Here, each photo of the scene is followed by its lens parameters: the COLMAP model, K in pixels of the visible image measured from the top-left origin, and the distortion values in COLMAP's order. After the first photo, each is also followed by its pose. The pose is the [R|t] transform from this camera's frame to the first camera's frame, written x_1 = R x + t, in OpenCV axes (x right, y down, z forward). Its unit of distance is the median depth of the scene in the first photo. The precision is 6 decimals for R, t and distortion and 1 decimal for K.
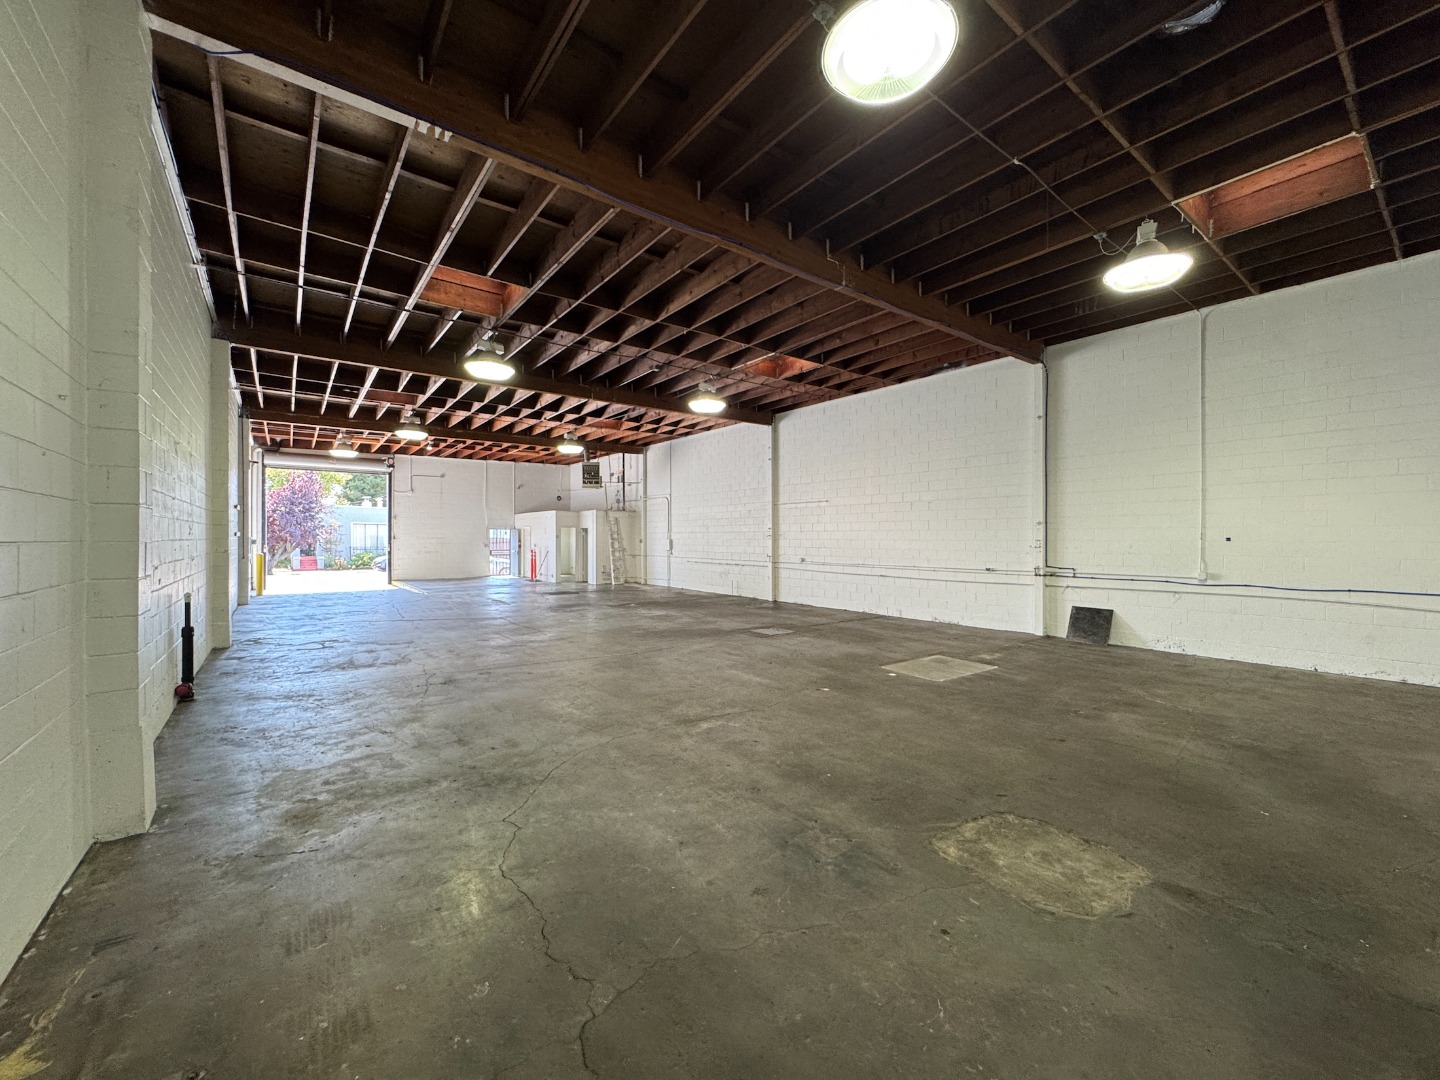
lens RADIAL K [[578.9, 0, 720.0], [0, 578.9, 540.0], [0, 0, 1]] dist [-0.001005, -0.000124]
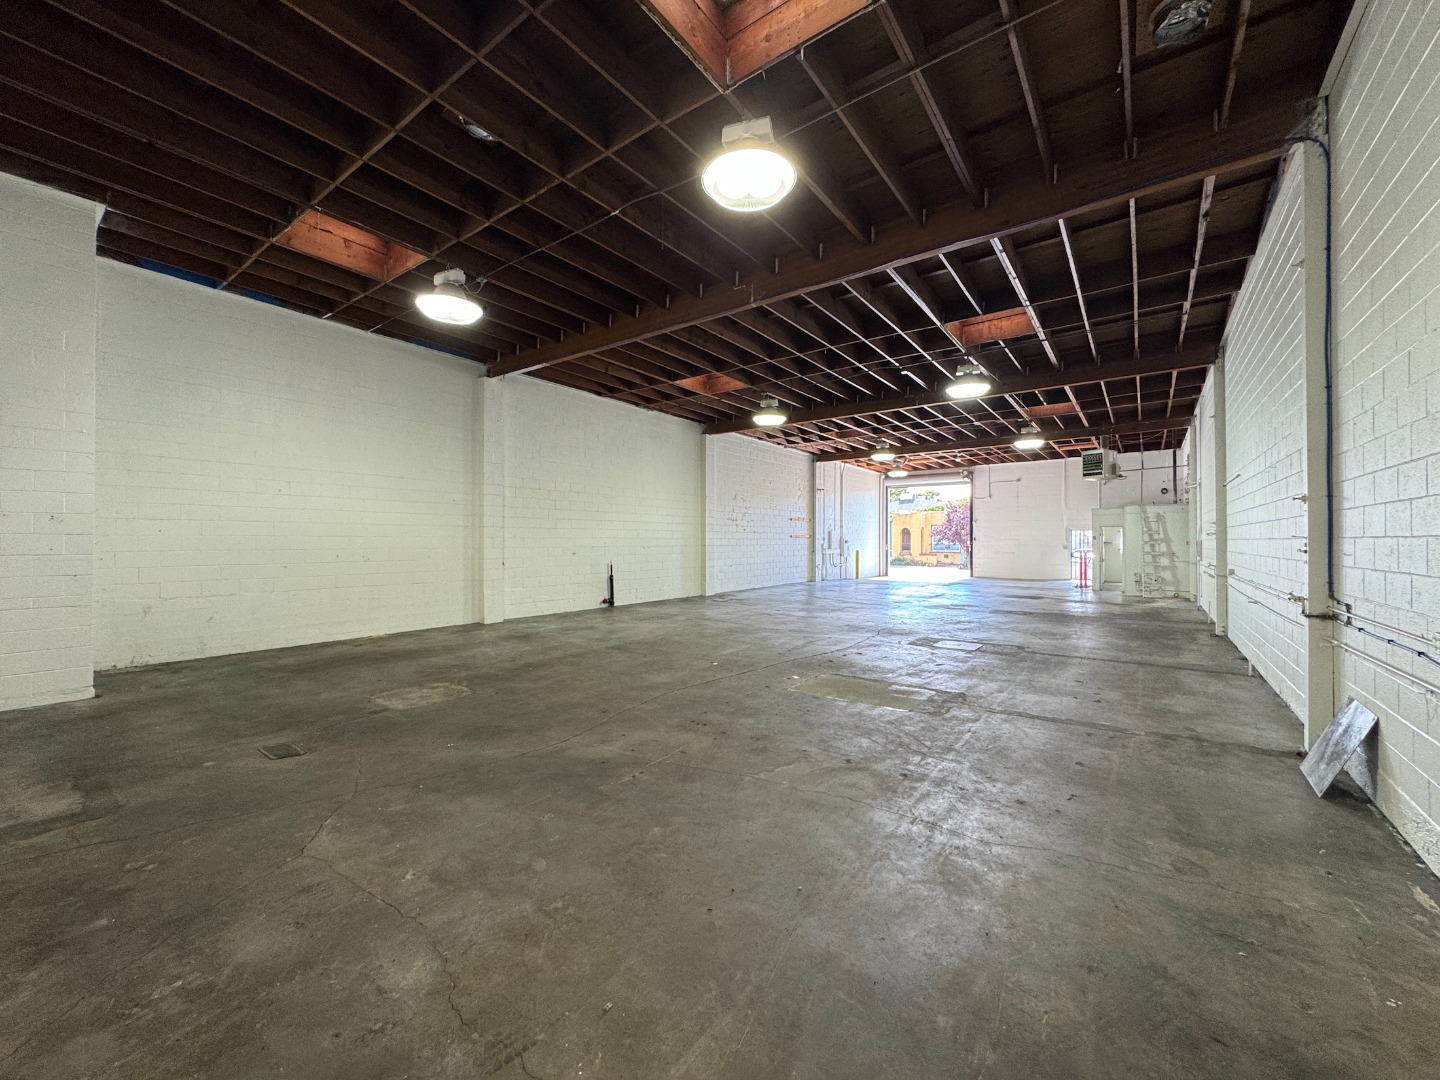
lens RADIAL K [[578.9, 0, 720.0], [0, 578.9, 540.0], [0, 0, 1]] dist [-0.001005, -0.000124]
pose [[0.288291, 0.000261, -0.957543, 0.537823], [-0.005394, 0.999985, -0.001352, 0.002058], [0.957528, 0.005555, 0.288288, 0.273407]]
